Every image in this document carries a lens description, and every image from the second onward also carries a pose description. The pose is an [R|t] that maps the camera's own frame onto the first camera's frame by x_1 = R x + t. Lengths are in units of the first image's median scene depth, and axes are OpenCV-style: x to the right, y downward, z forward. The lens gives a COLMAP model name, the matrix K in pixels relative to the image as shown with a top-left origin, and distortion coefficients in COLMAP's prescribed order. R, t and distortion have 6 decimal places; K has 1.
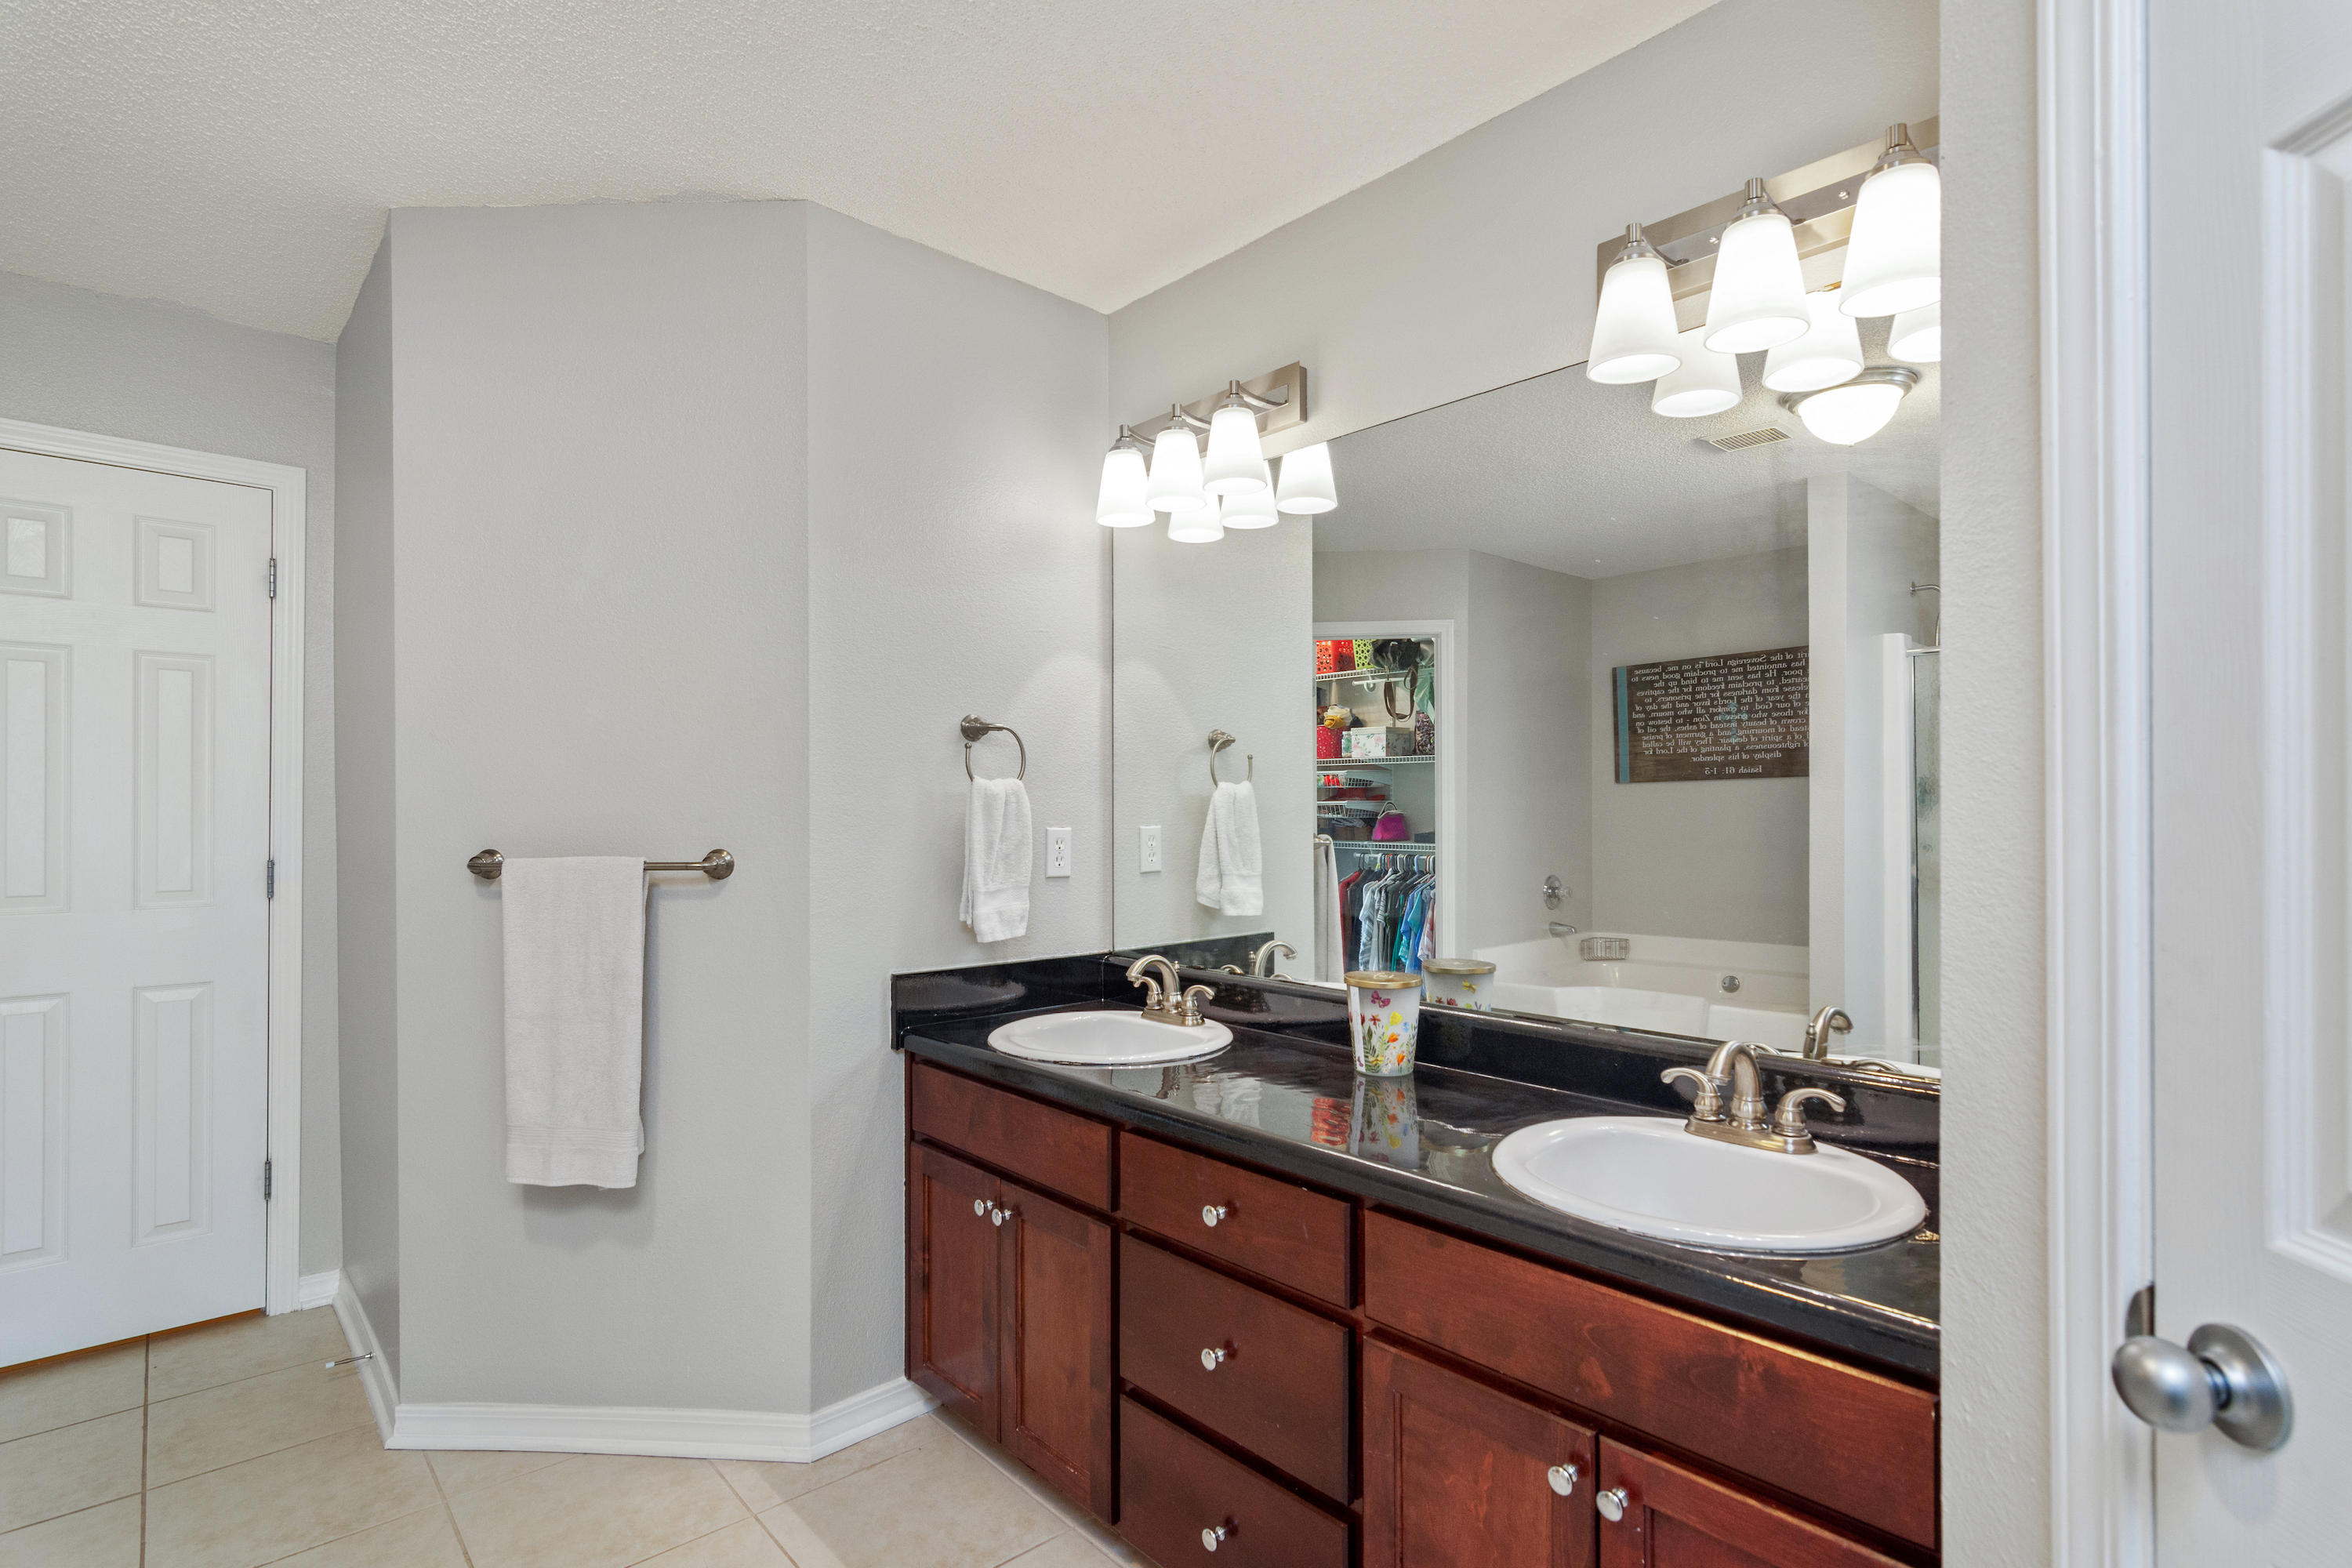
lens RADIAL K [[1133.6, 0, 1171.7], [0, 1133.6, 809.1], [0, 0, 1]] dist [-0.002438, 0.001094]
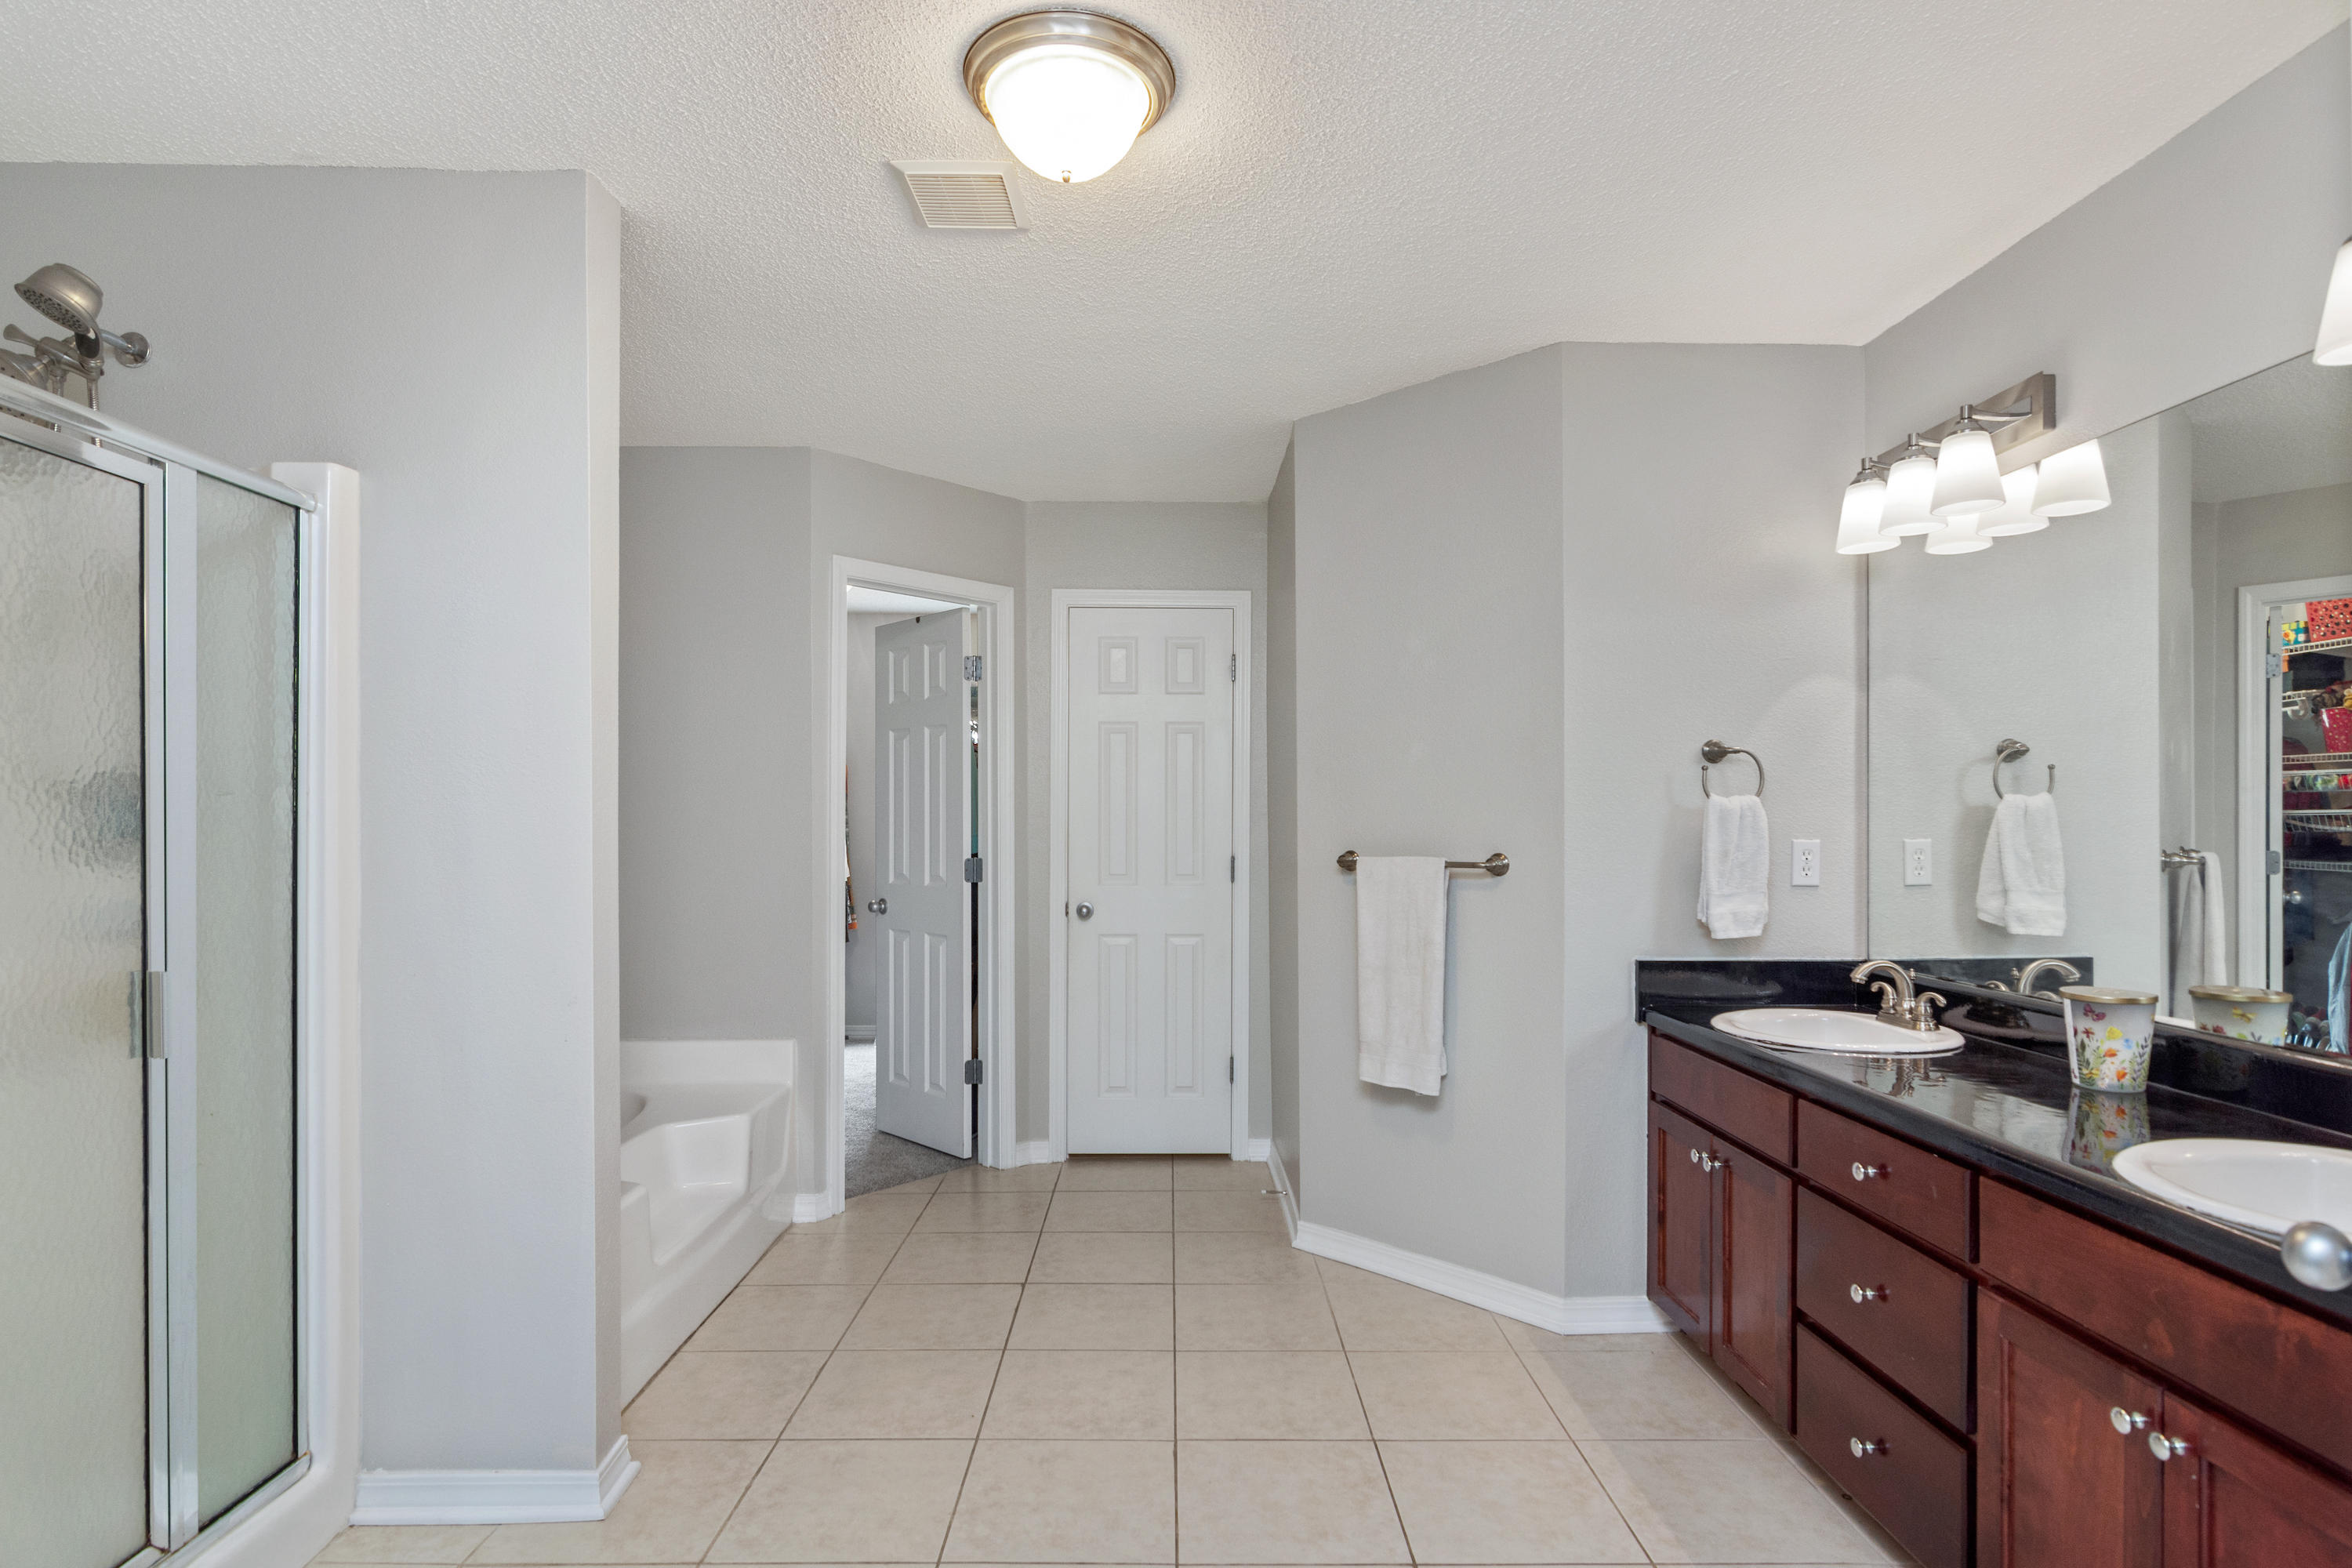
lens RADIAL K [[1215.2, 0, 1177.6], [0, 1215.2, 826.6], [0, 0, 1]] dist [0.000294, 0.000024]
pose [[0.750810, 0.002967, -0.660511, 0.253197], [0.000930, 0.999984, 0.005549, -0.003580], [0.660517, -0.004781, 0.750796, -0.306572]]
